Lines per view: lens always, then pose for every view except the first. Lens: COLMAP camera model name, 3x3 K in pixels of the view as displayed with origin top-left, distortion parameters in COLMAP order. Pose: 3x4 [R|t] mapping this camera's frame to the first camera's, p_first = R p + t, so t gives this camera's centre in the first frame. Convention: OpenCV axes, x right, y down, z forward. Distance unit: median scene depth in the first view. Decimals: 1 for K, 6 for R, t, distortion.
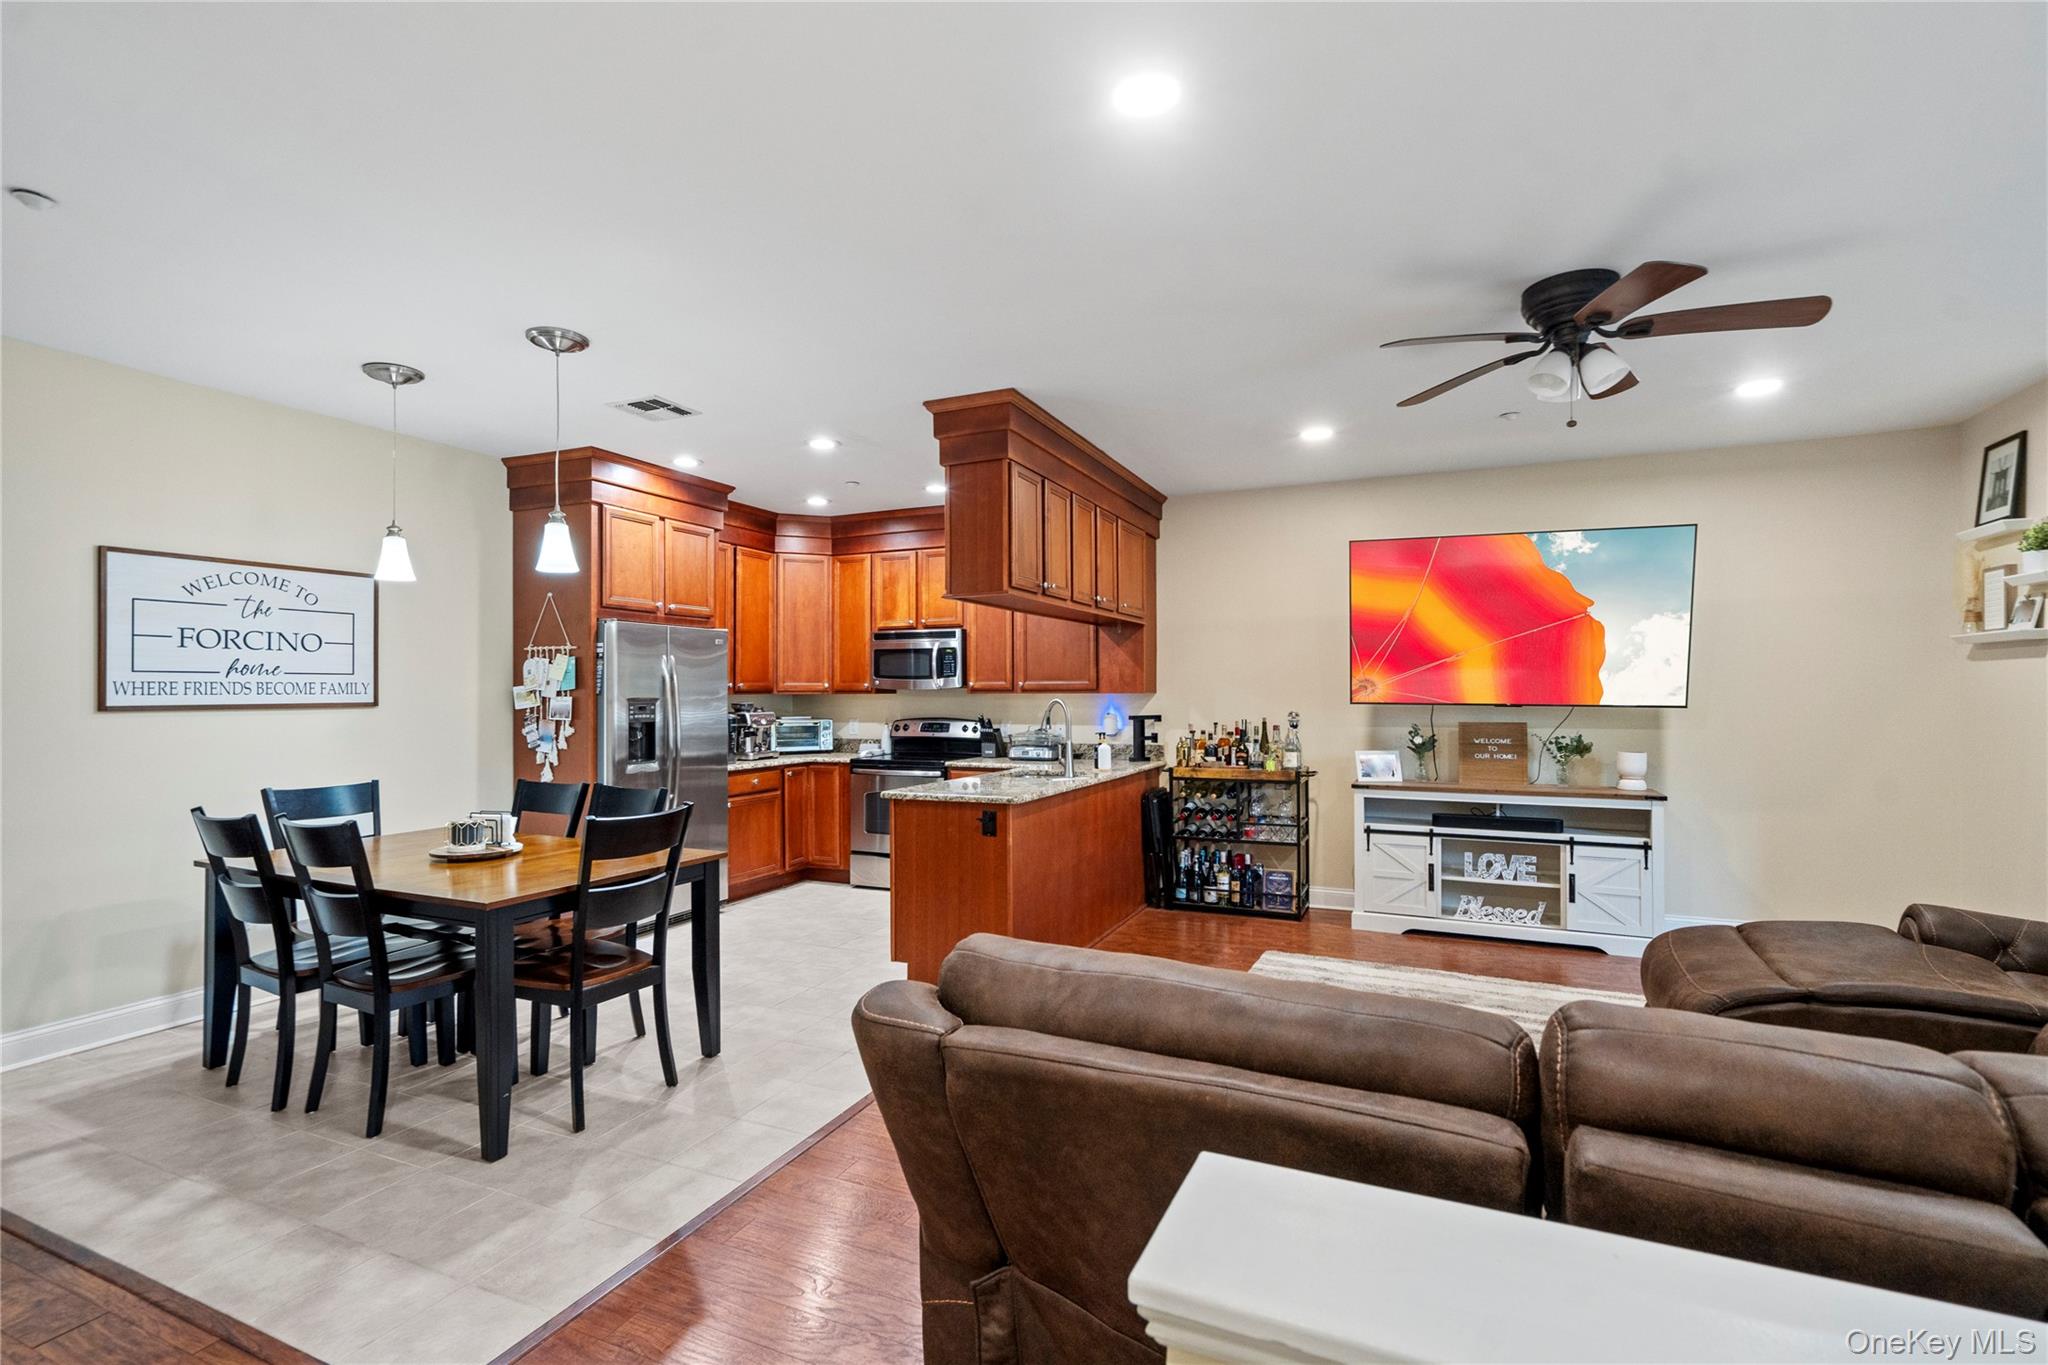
lens RADIAL K [[944.3, 0, 1019.5], [0, 944.3, 684.0], [0, 0, 1]] dist [-0.006300, 0.002814]
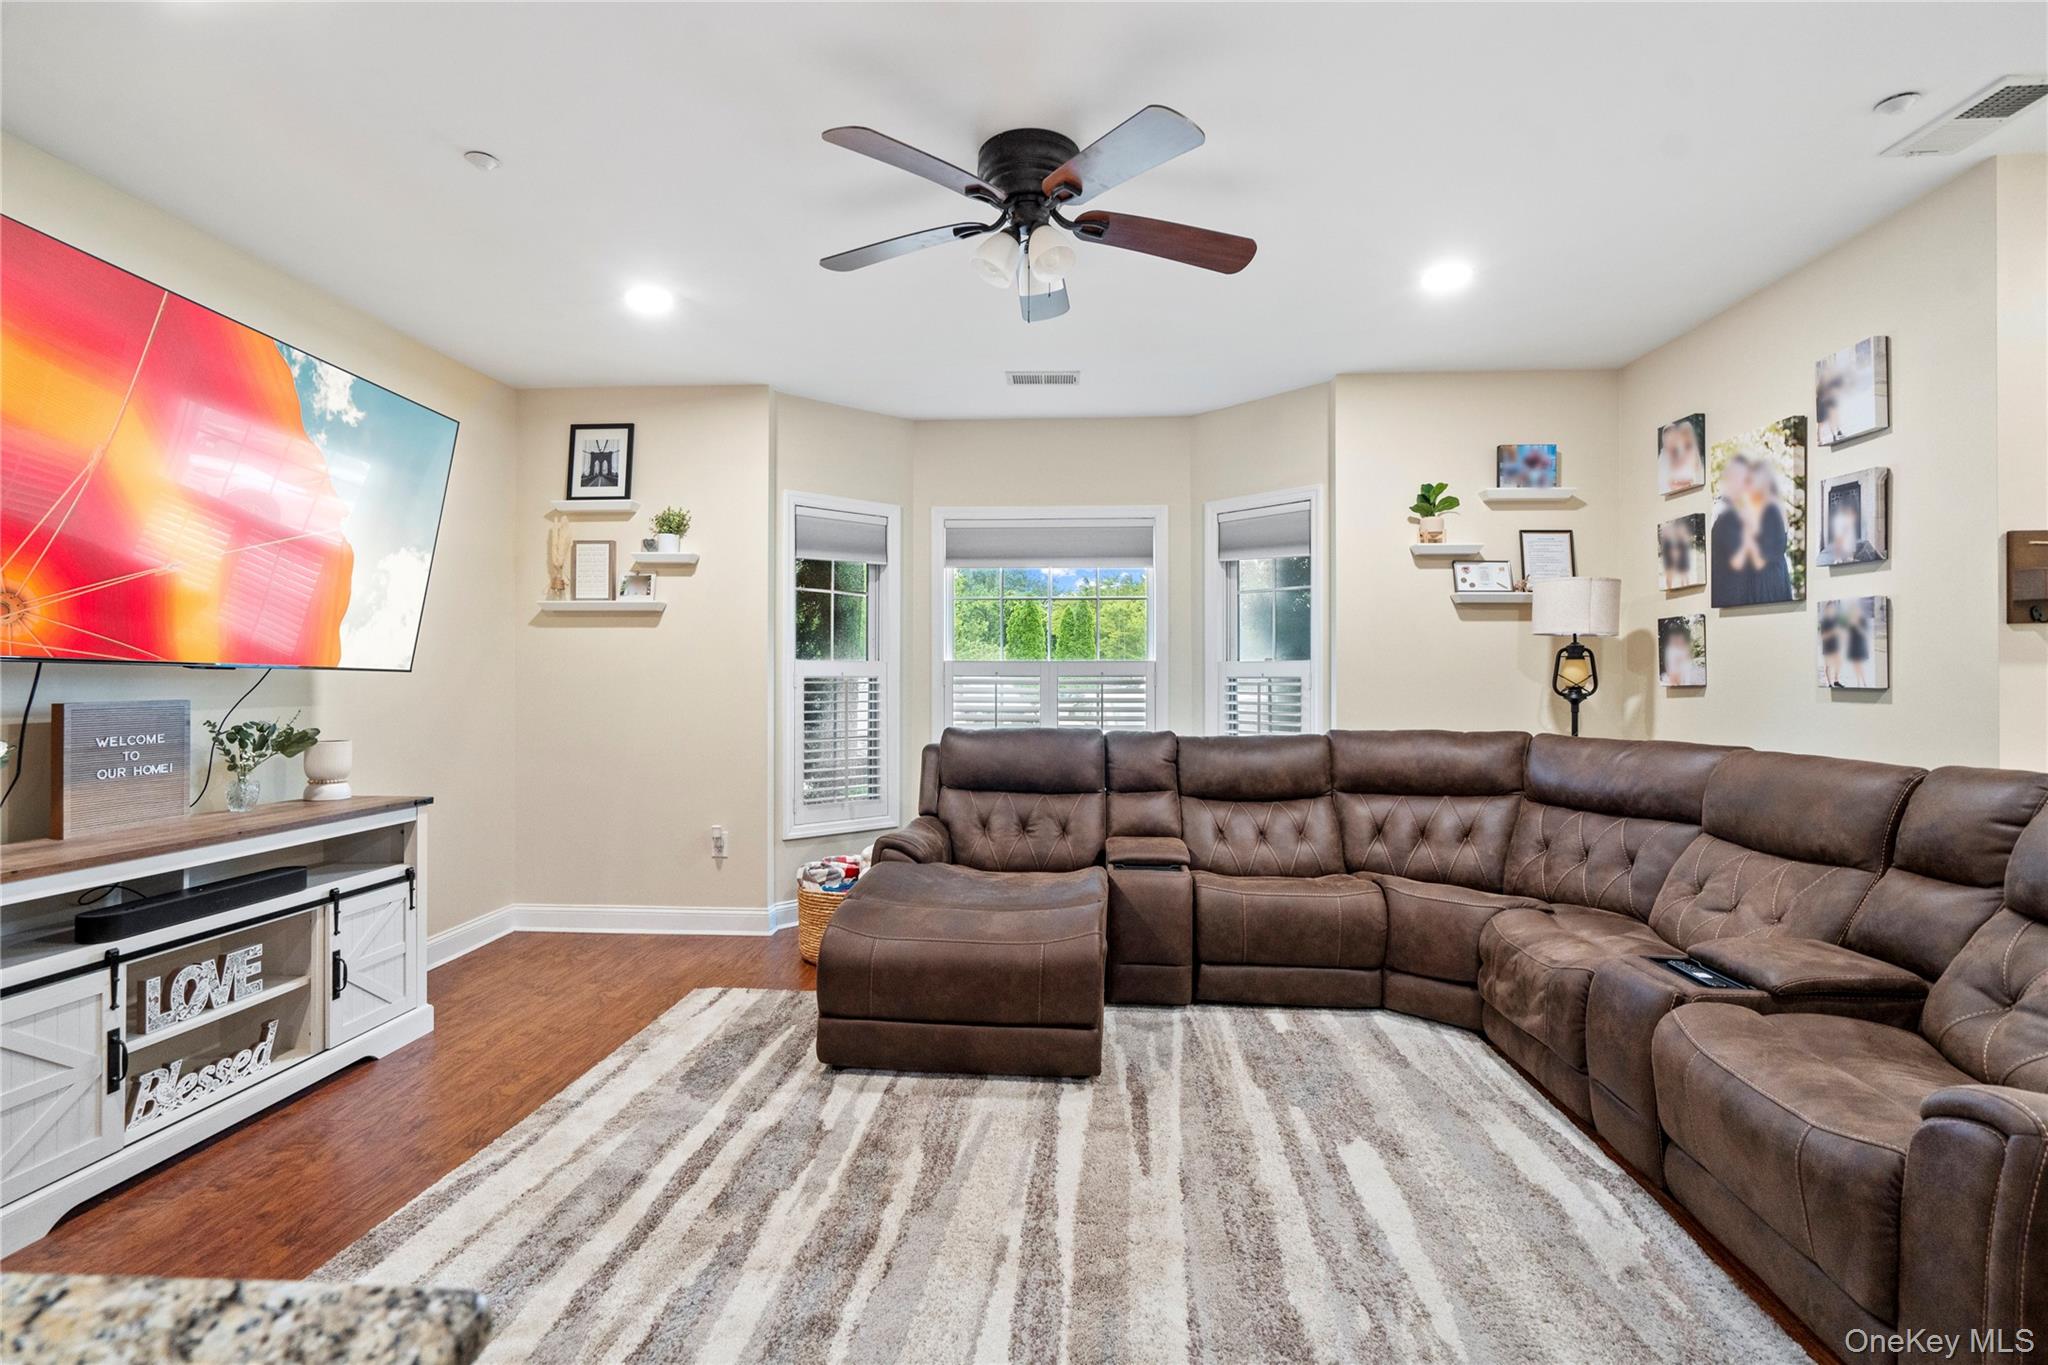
lens RADIAL K [[944.3, 0, 1023.6], [0, 944.3, 680.5], [0, 0, 1]] dist [-0.006300, 0.002814]
pose [[-0.356493, 0.000294, 0.934298, -0.112613], [-0.008211, 0.999960, -0.003448, 0.027988], [-0.934262, -0.008901, -0.356477, 0.751639]]
